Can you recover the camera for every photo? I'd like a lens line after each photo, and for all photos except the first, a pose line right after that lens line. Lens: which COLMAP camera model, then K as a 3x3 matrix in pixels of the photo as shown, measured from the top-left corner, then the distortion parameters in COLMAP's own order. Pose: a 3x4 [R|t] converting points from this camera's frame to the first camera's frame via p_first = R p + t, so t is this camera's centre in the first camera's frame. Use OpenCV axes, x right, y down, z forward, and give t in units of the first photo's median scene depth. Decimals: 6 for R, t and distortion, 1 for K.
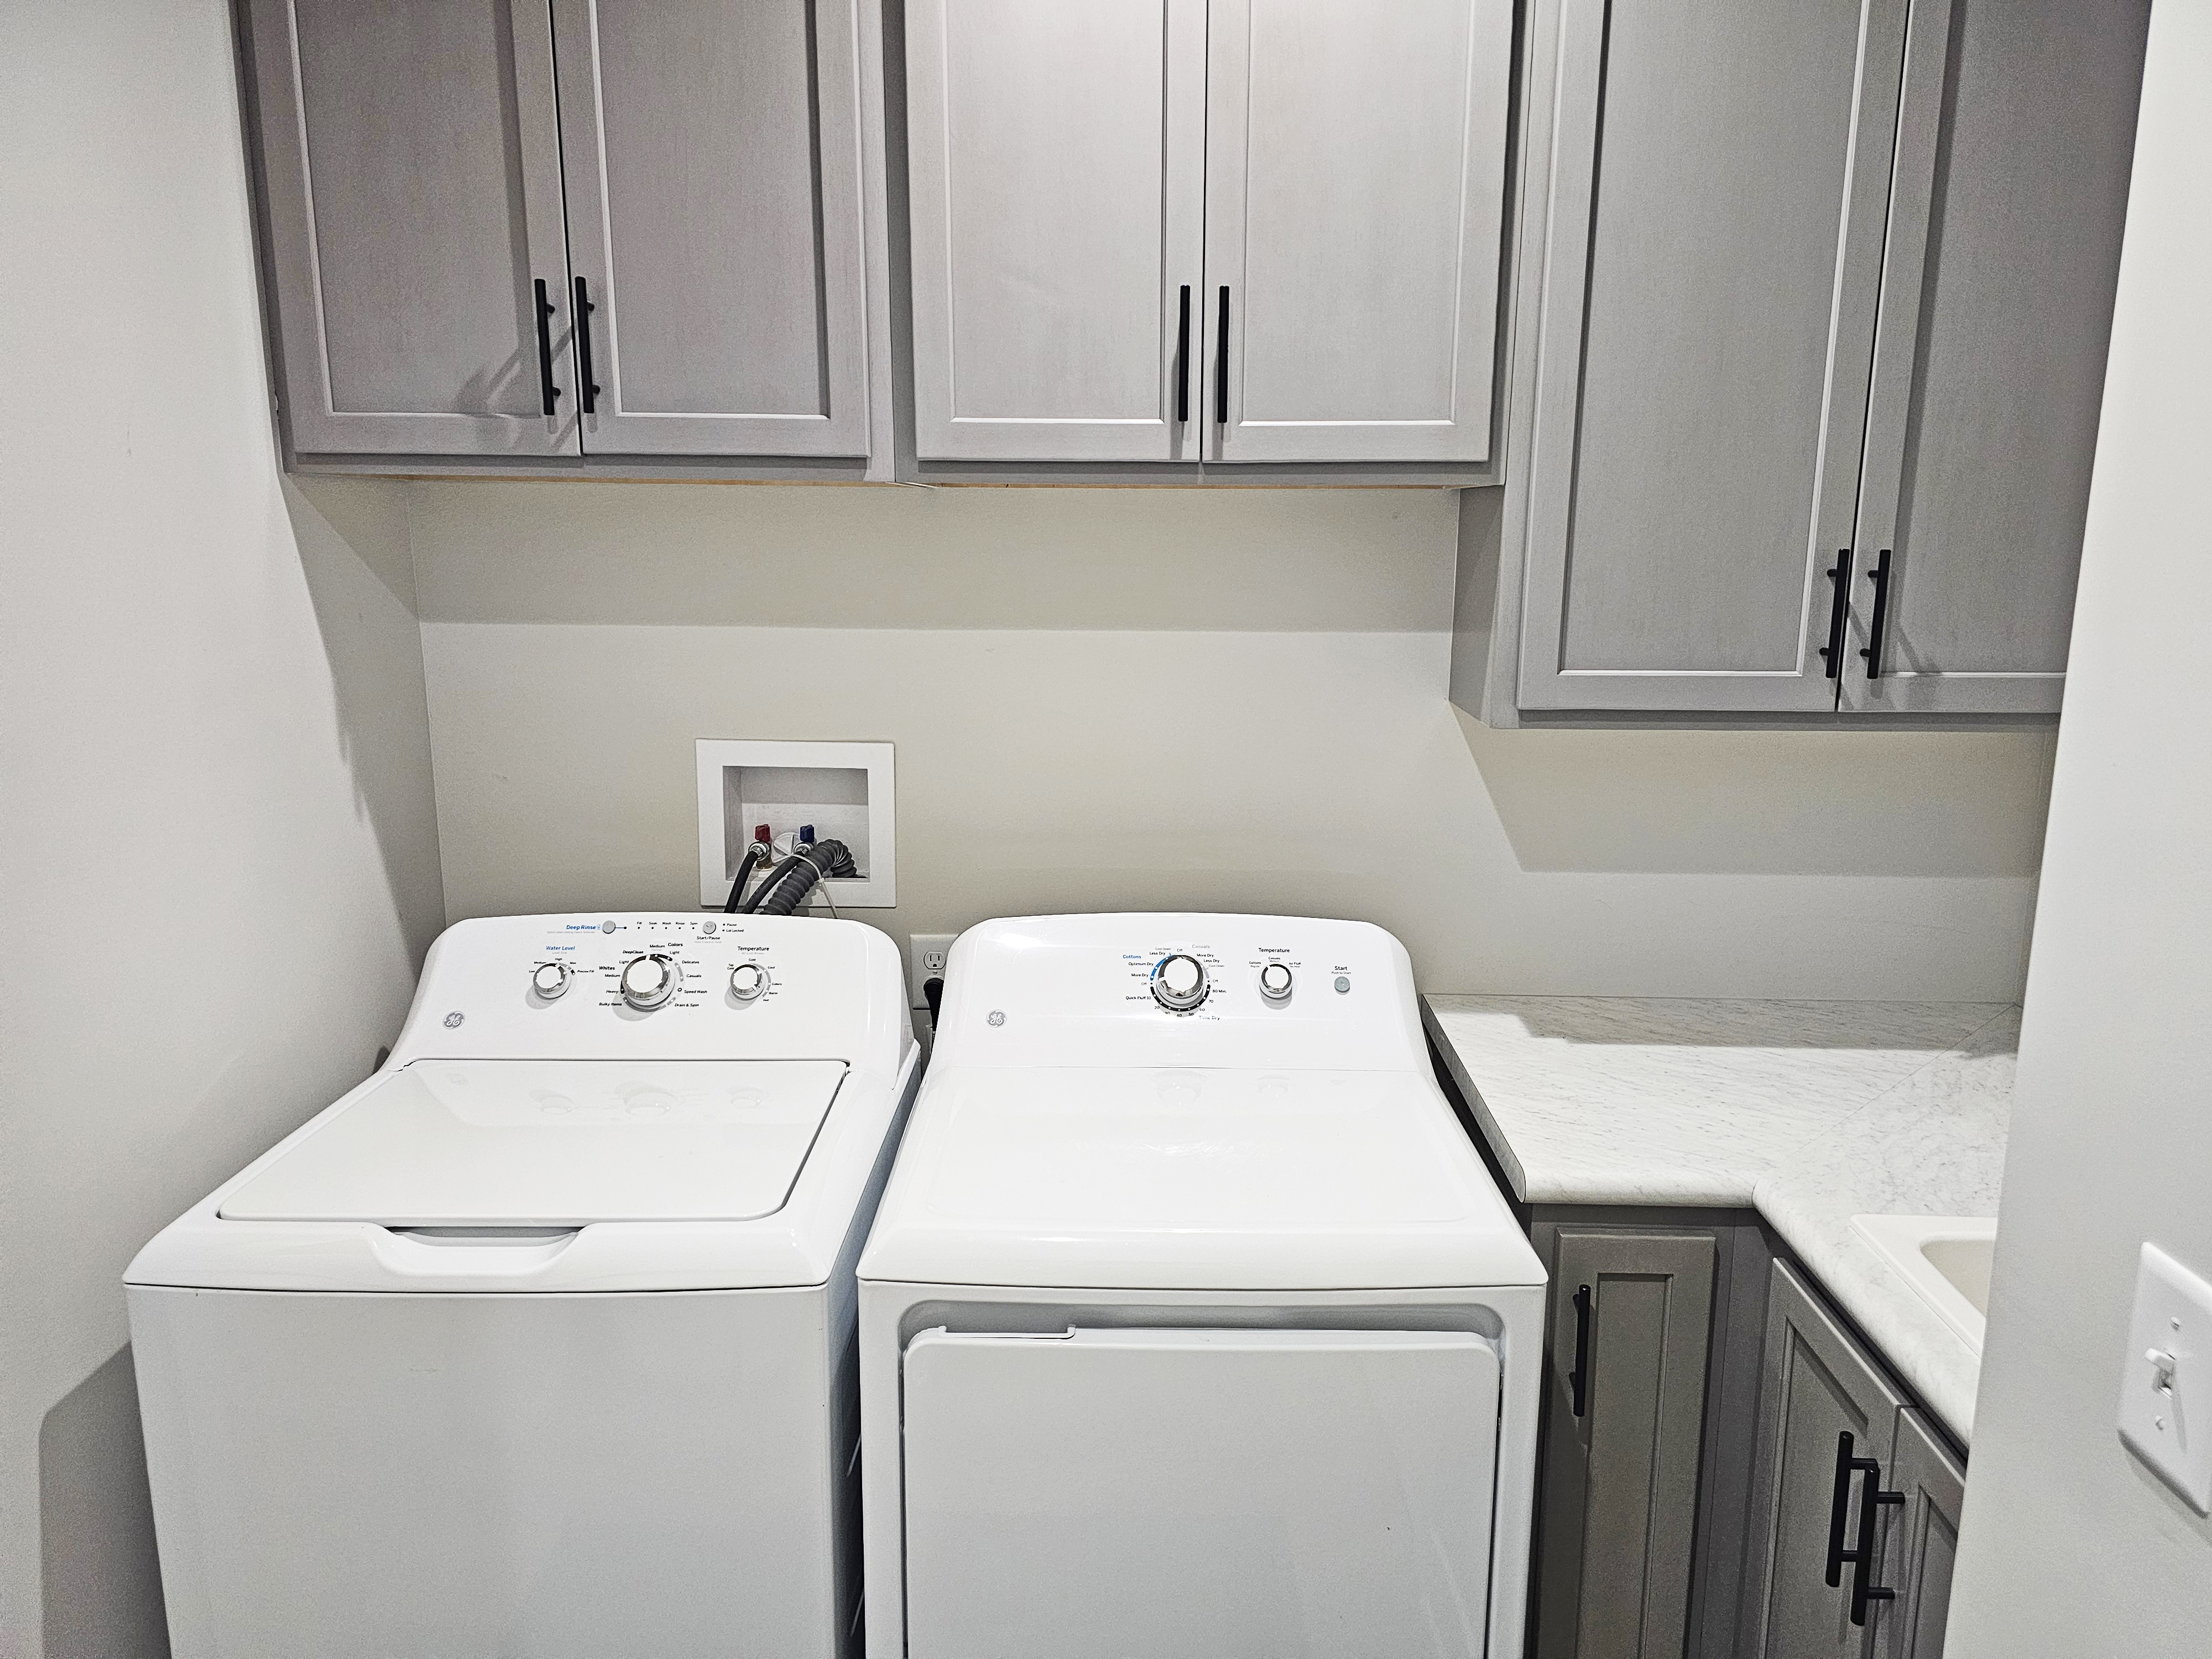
lens RADIAL K [[1483.9, 0, 1100.7], [0, 1483.9, 824.3], [0, 0, 1]] dist [0.063049, -0.053951]
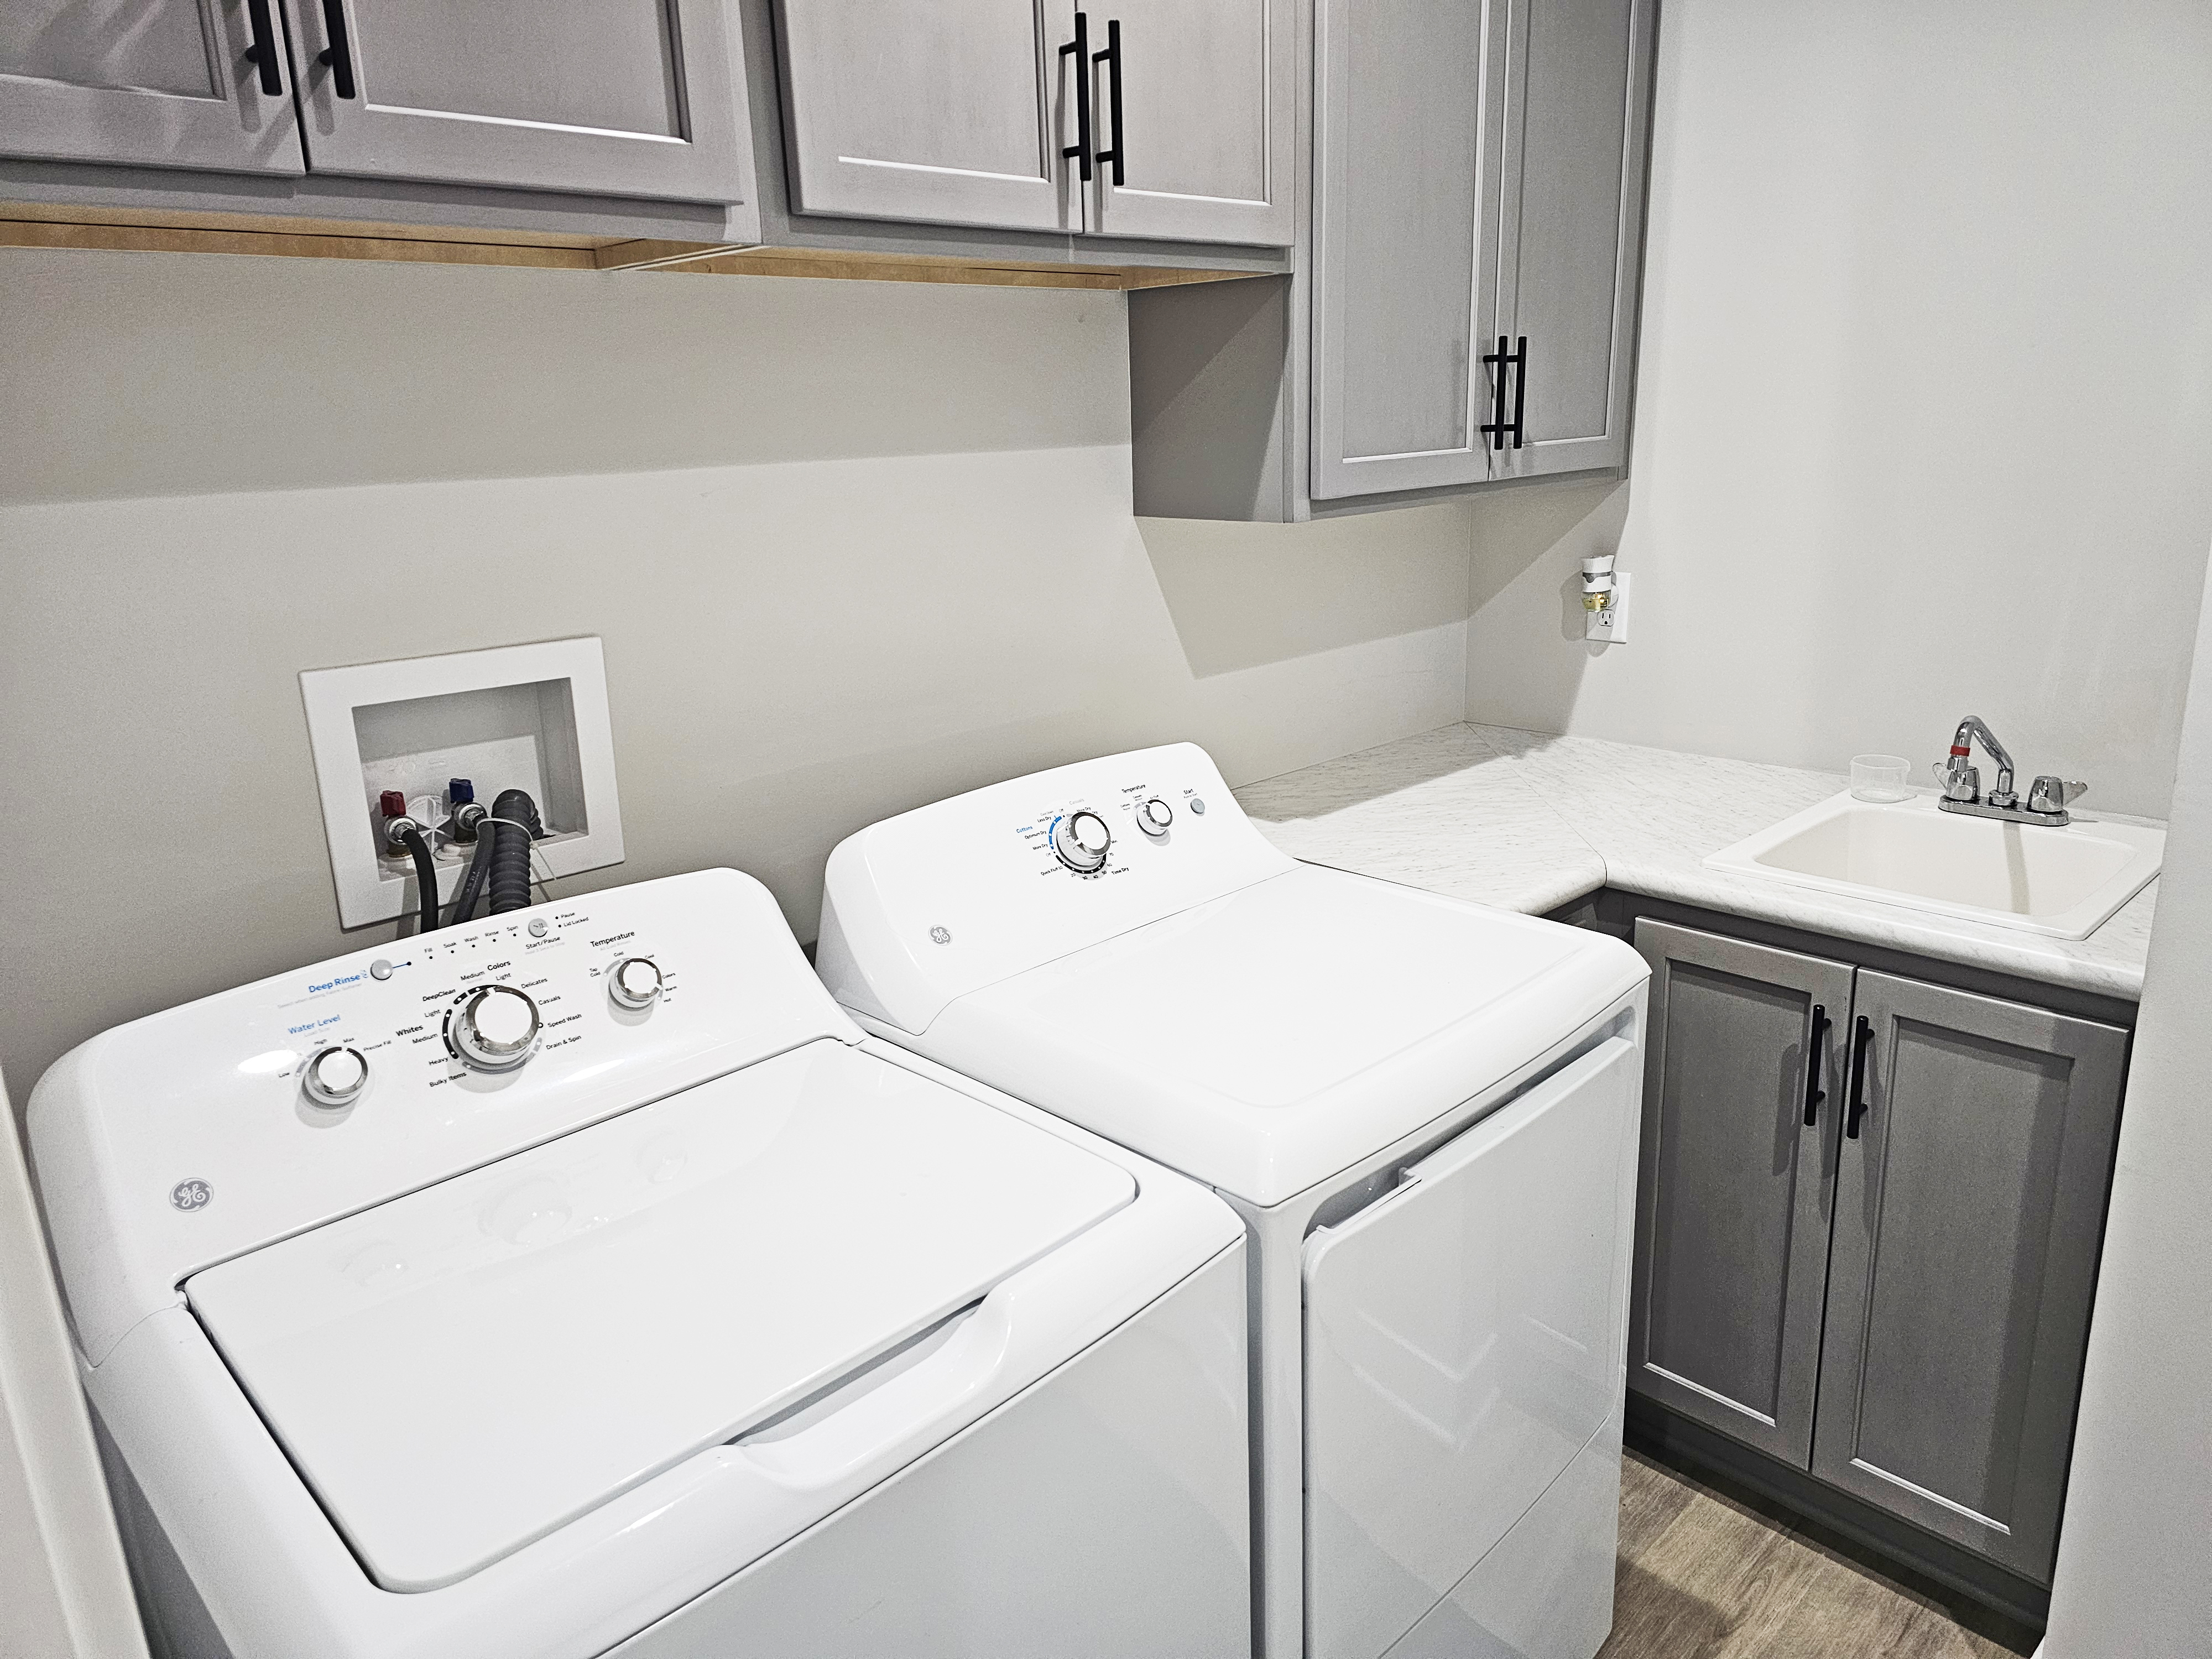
lens RADIAL K [[1483.9, 0, 1121.4], [0, 1483.9, 824.5], [0, 0, 1]] dist [0.063049, -0.053951]
pose [[0.699302, -0.222615, 0.679279, -0.576599], [0.179939, 0.974492, 0.134119, -0.021114], [-0.691808, 0.028439, 0.721521, 0.361048]]
